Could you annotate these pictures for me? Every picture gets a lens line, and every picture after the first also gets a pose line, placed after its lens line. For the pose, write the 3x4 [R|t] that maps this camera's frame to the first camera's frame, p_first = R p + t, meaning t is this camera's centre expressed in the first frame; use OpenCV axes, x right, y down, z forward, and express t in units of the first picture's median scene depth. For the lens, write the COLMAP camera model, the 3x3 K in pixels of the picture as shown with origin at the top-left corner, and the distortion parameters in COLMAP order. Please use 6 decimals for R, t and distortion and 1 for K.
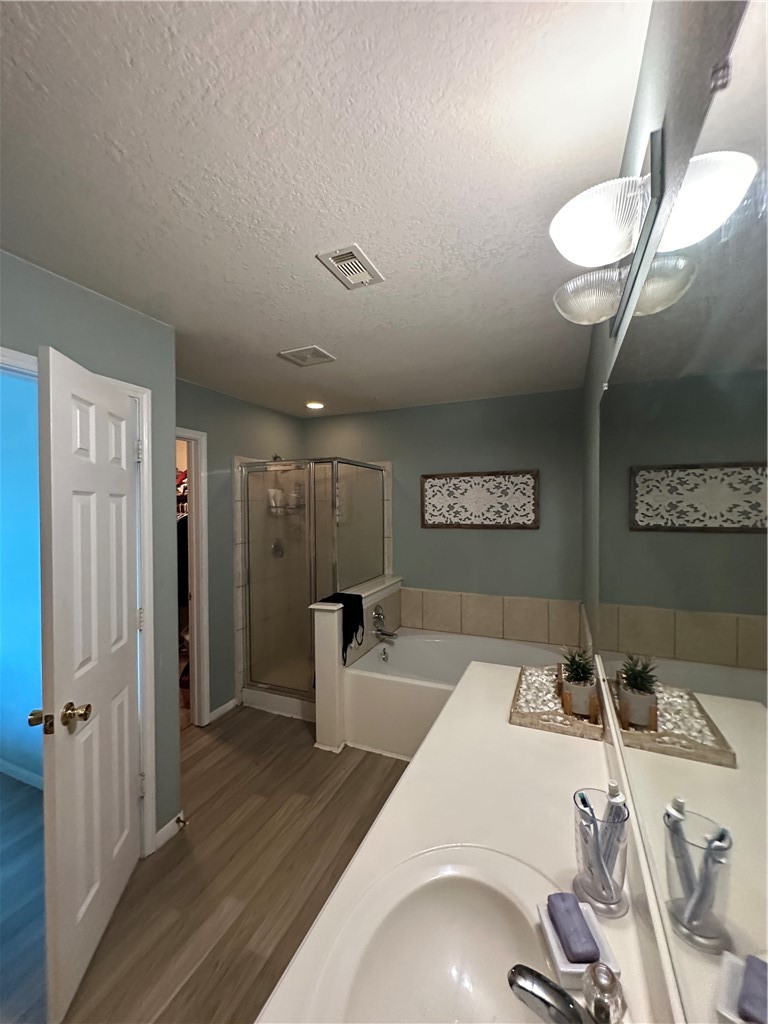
lens RADIAL K [[408.9, 0, 383.9], [0, 408.9, 510.3], [0, 0, 1]] dist [0.001748, 0.000002]
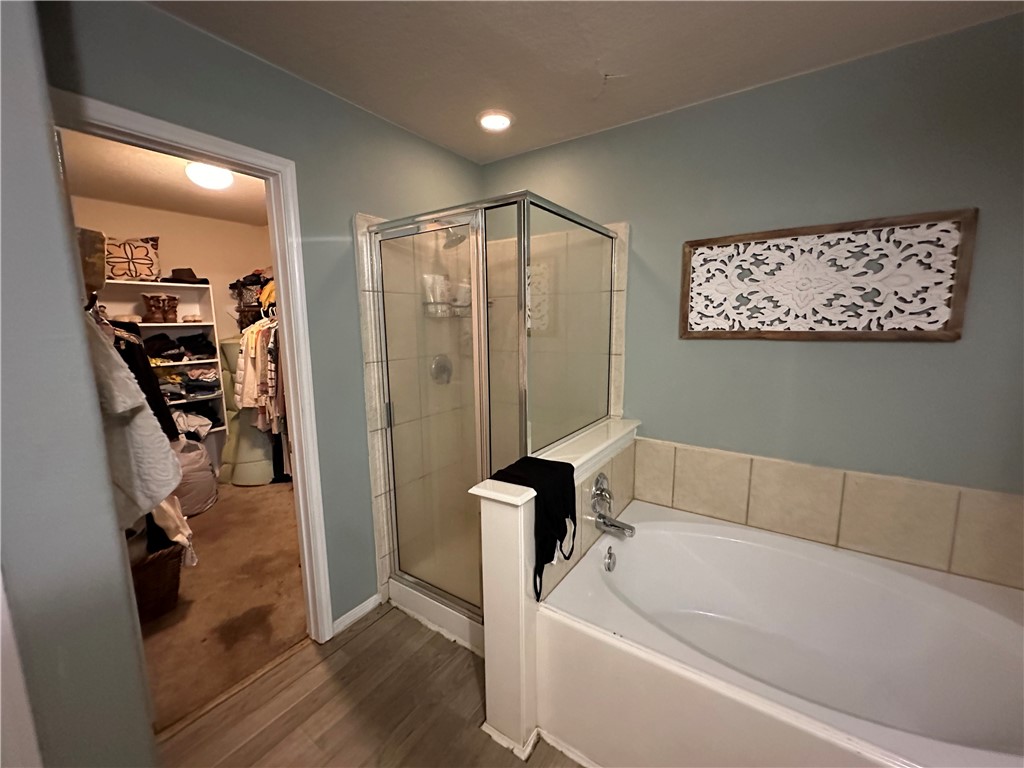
lens RADIAL K [[408.9, 0, 511.6], [0, 408.9, 383.2], [0, 0, 1]] dist [0.001748, 0.000002]
pose [[0.981610, 0.025799, -0.189146, -0.030915], [0.001710, 0.989598, 0.143851, 0.024140], [0.190889, -0.141529, 0.971355, 0.431014]]
